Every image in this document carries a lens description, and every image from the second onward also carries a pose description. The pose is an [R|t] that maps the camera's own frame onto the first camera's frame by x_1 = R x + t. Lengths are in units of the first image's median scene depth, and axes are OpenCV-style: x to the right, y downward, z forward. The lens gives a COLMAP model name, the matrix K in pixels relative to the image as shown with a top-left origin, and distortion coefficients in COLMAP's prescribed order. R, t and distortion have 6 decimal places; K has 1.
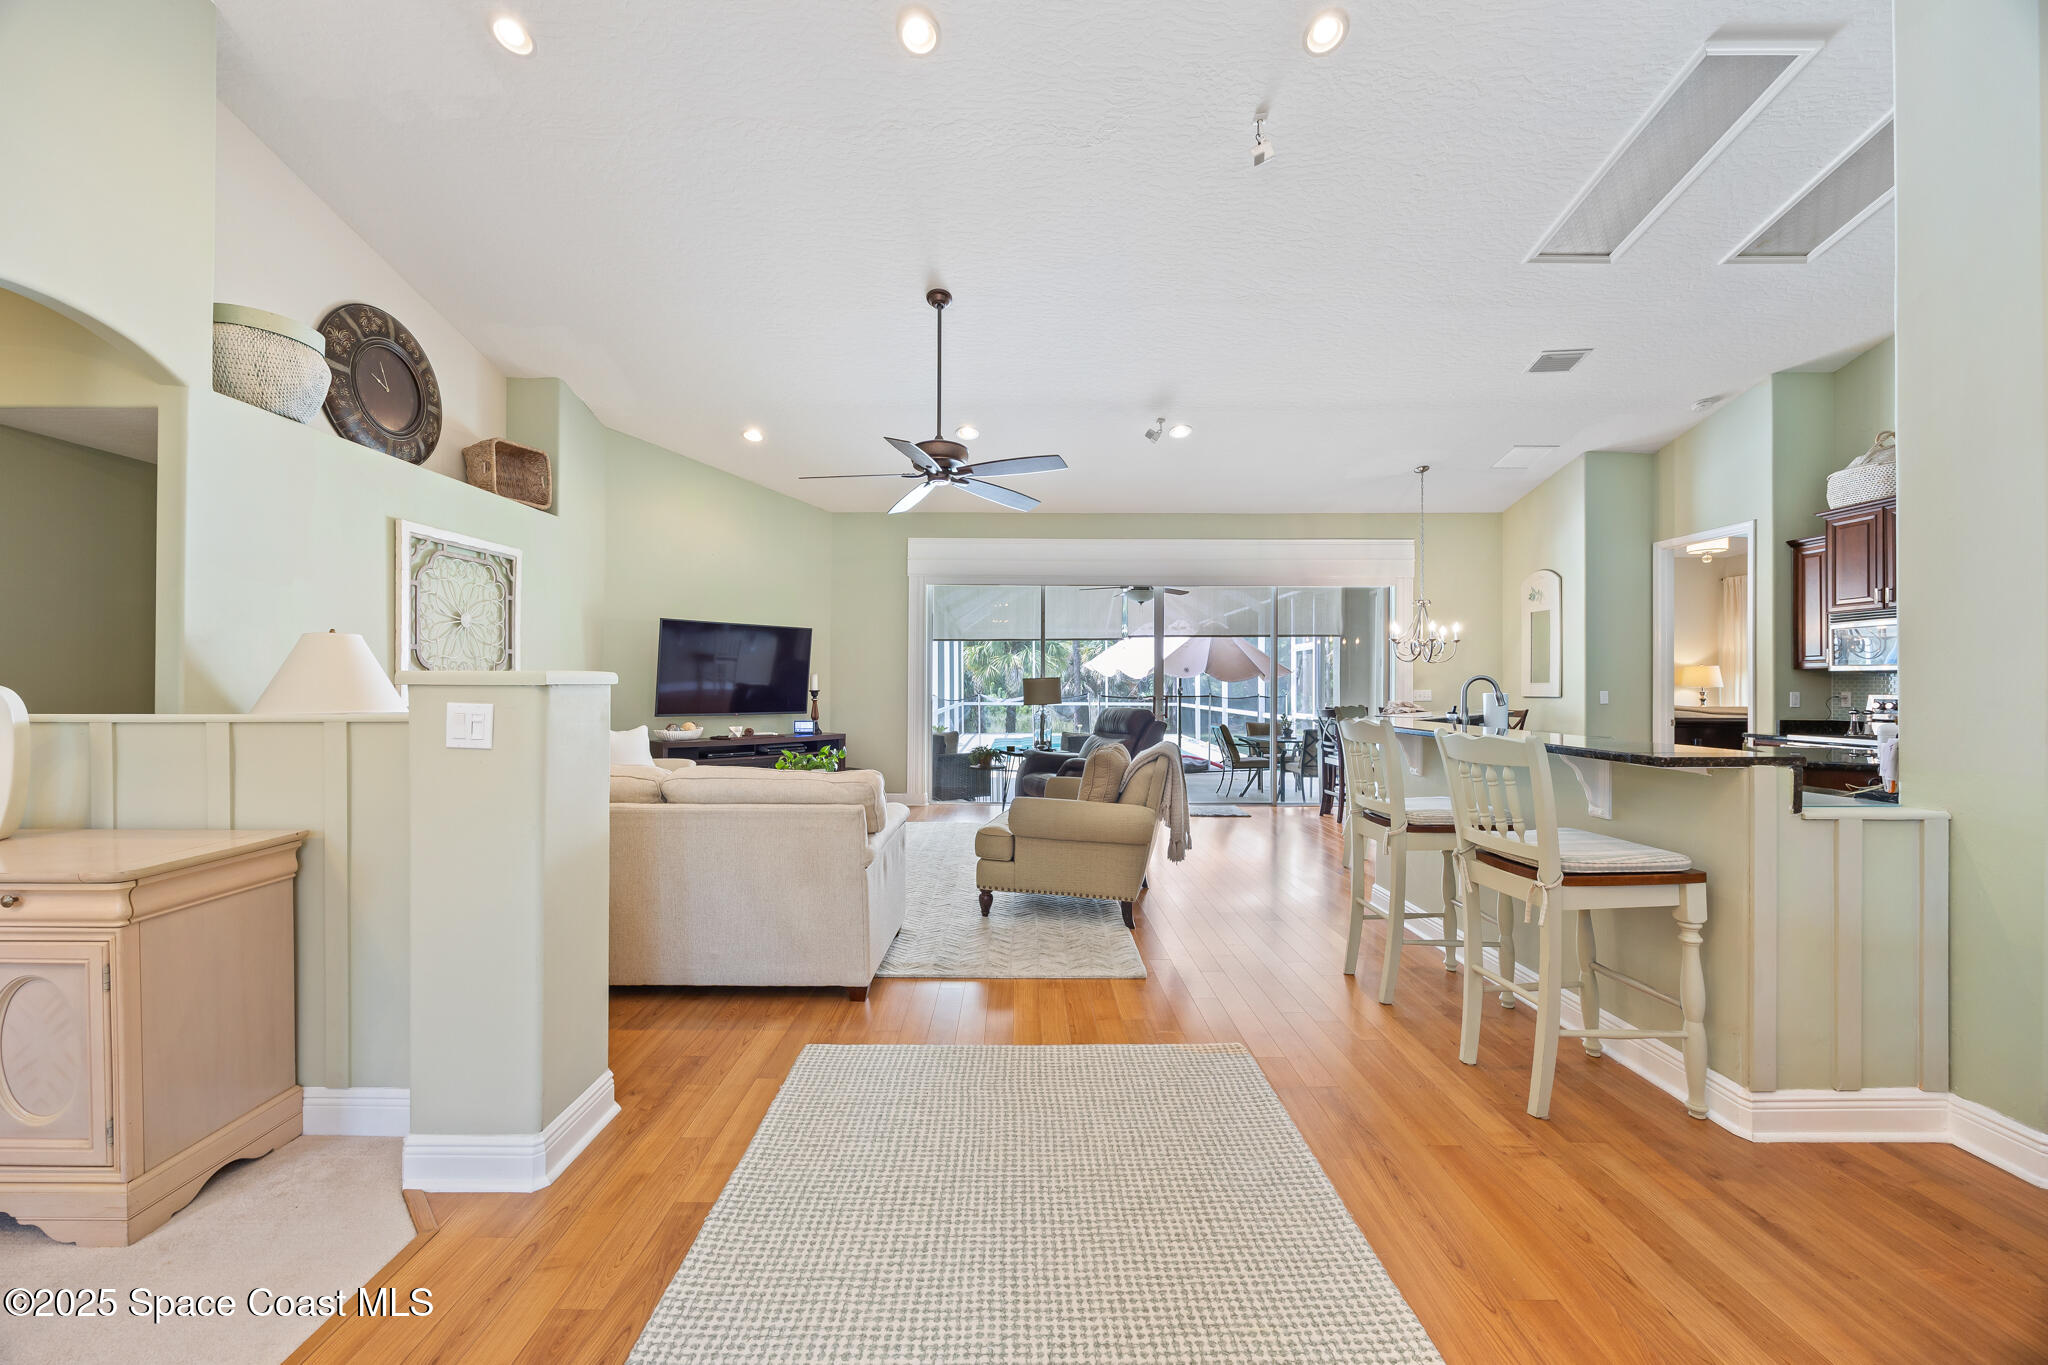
lens RADIAL K [[773.2, 0, 1014.2], [0, 773.2, 677.4], [0, 0, 1]] dist [-0.006008, 0.000055]
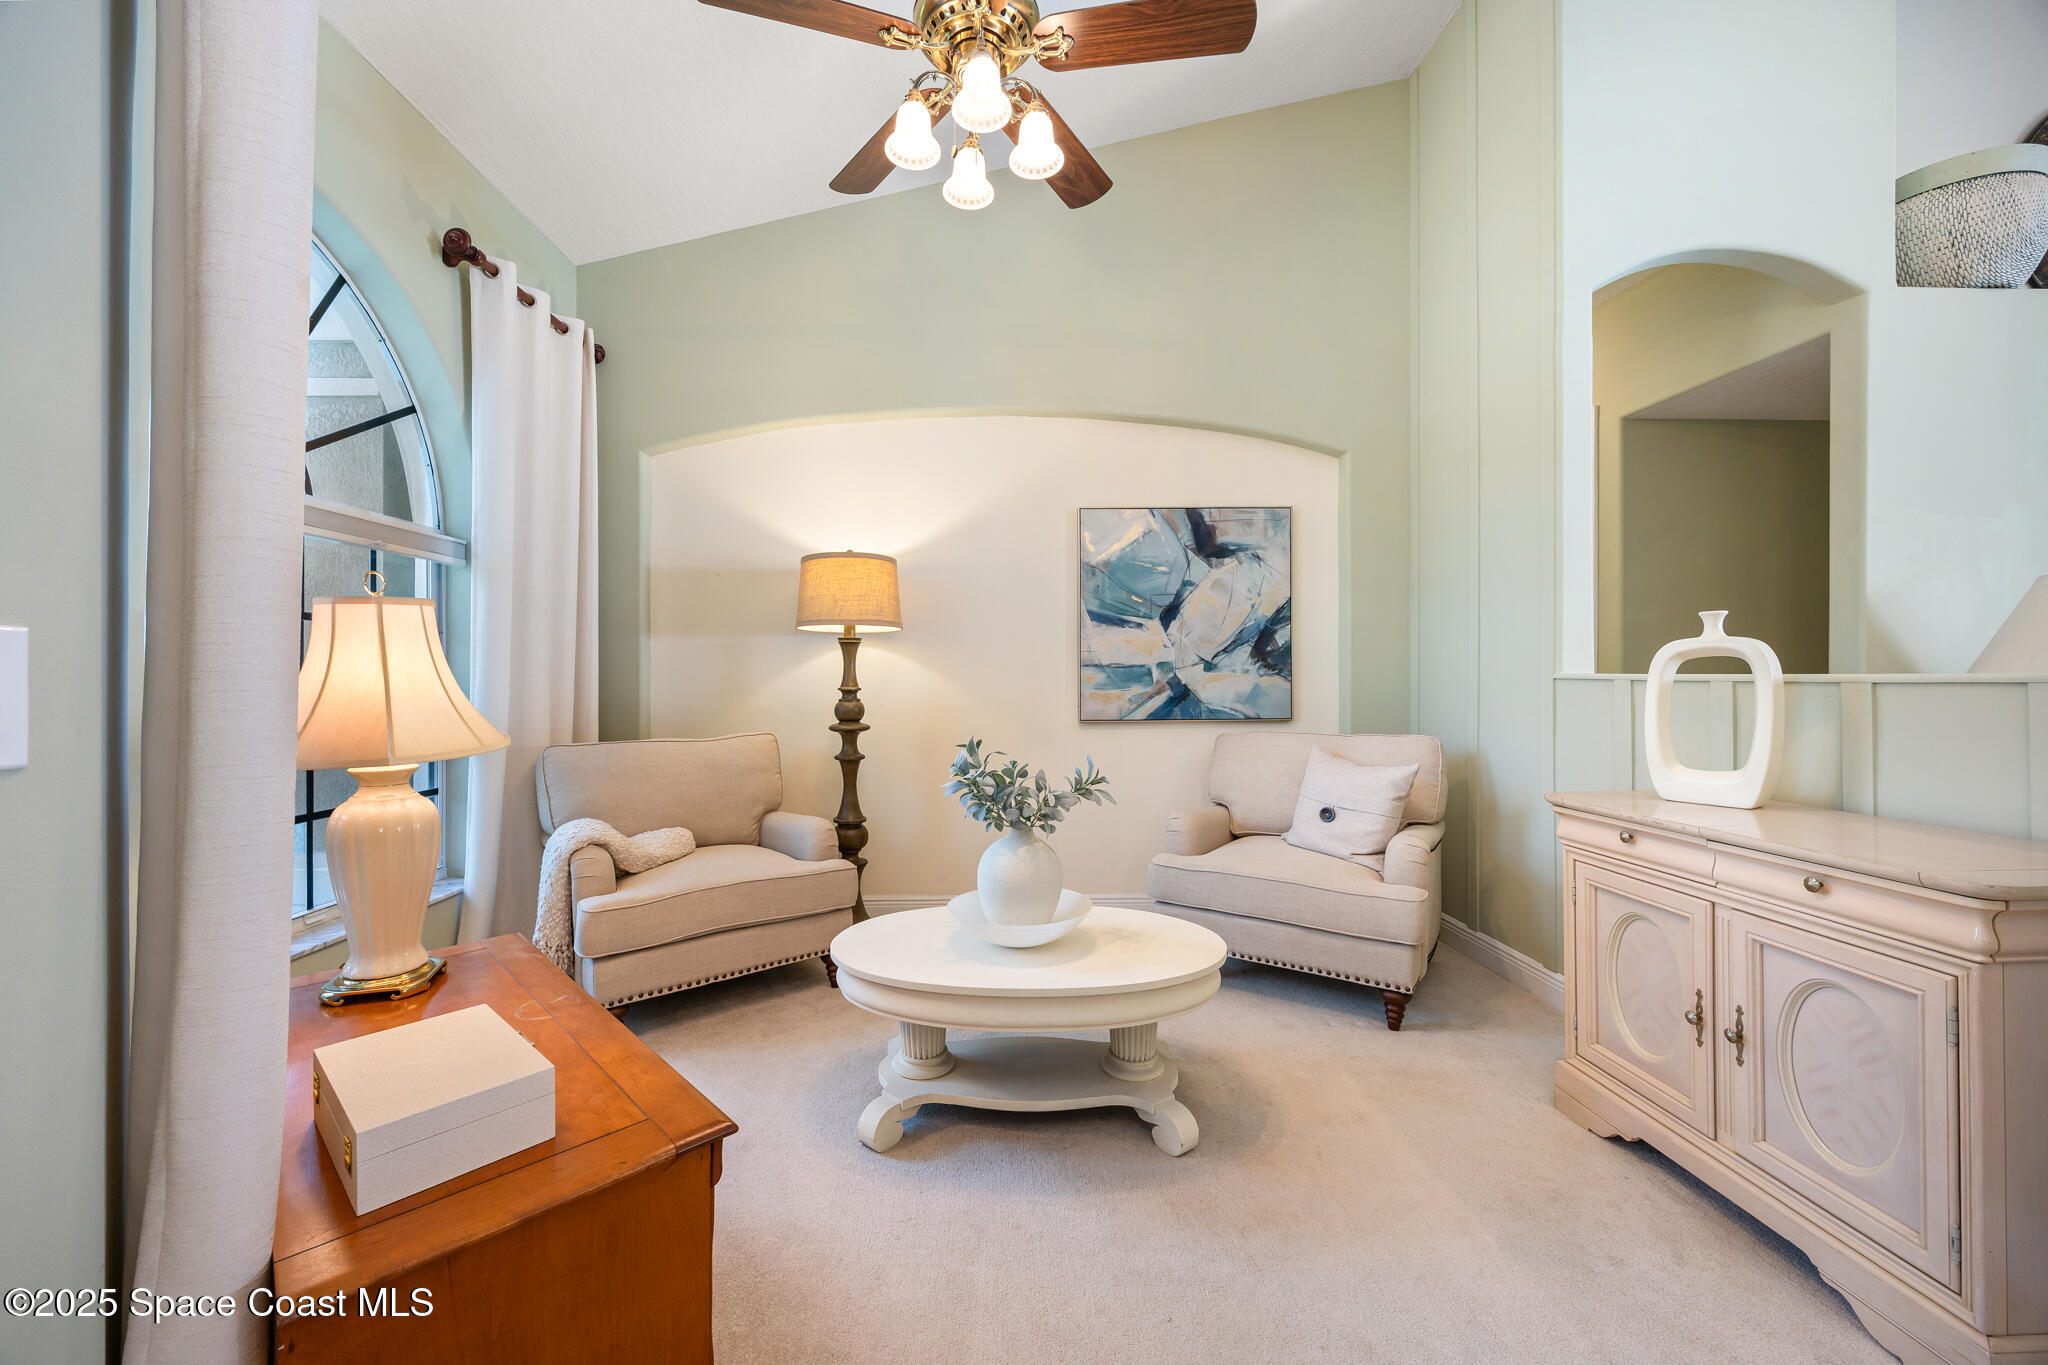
lens RADIAL K [[794.3, 0, 1027.4], [0, 794.3, 703.2], [0, 0, 1]] dist [-0.000382, -0.000040]
pose [[0.034742, 0.024976, -0.999084, -0.157866], [0.010322, 0.999625, 0.025349, 0.020964], [0.999343, -0.011193, 0.034471, 0.038855]]
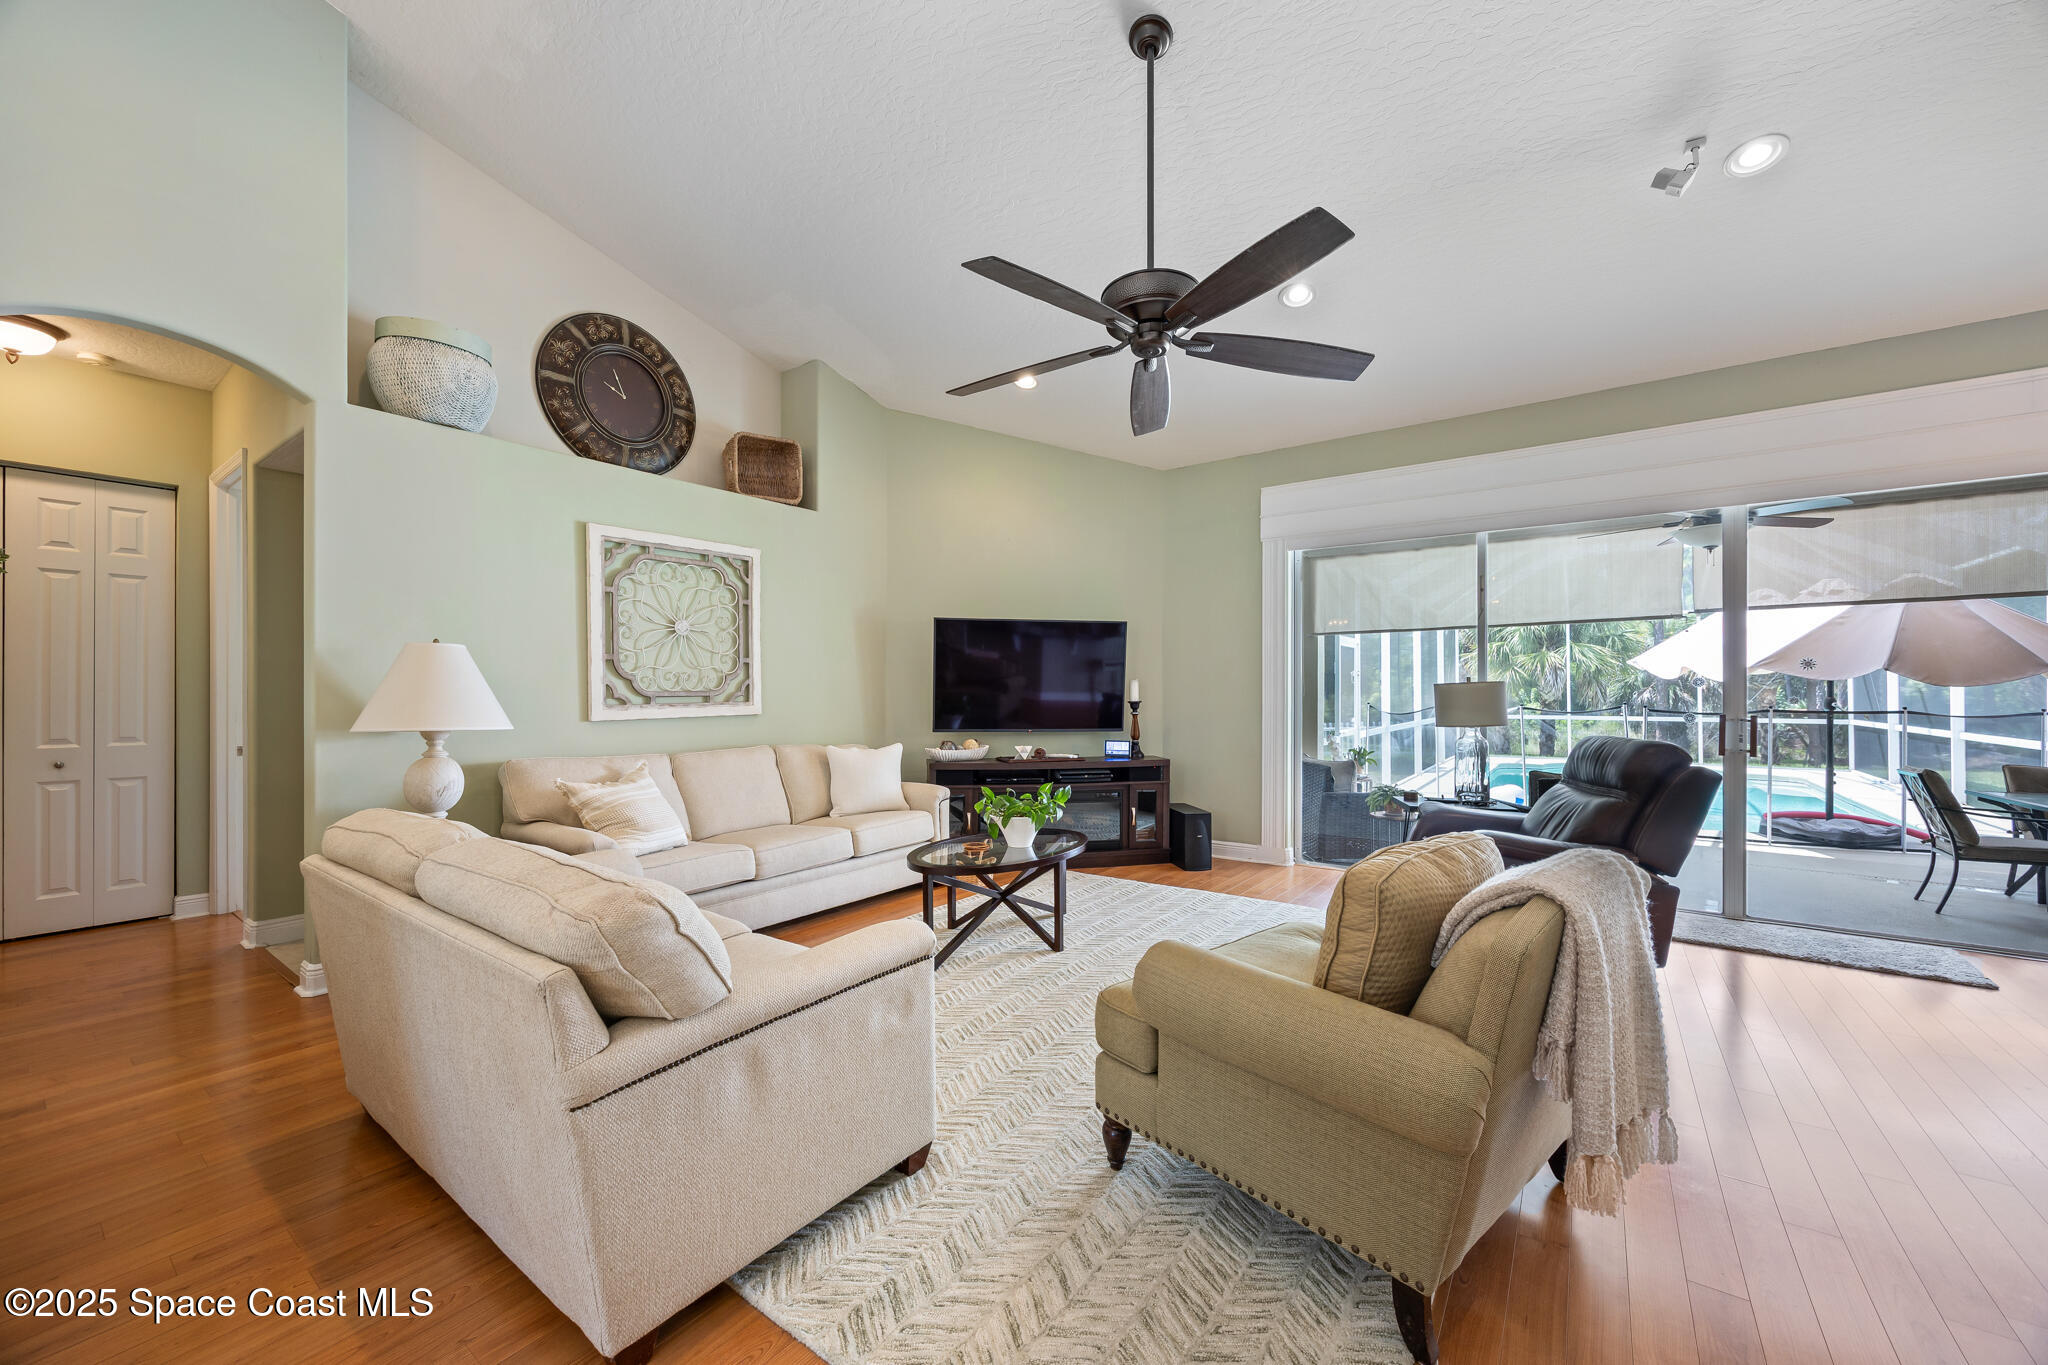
lens RADIAL K [[774.2, 0, 1028.2], [0, 774.2, 689.0], [0, 0, 1]] dist [-0.000925, -0.000013]
pose [[0.811173, -0.005792, -0.584777, 0.170501], [0.009155, 0.999954, 0.002795, 0.001360], [0.584734, -0.007621, 0.811189, 0.467875]]
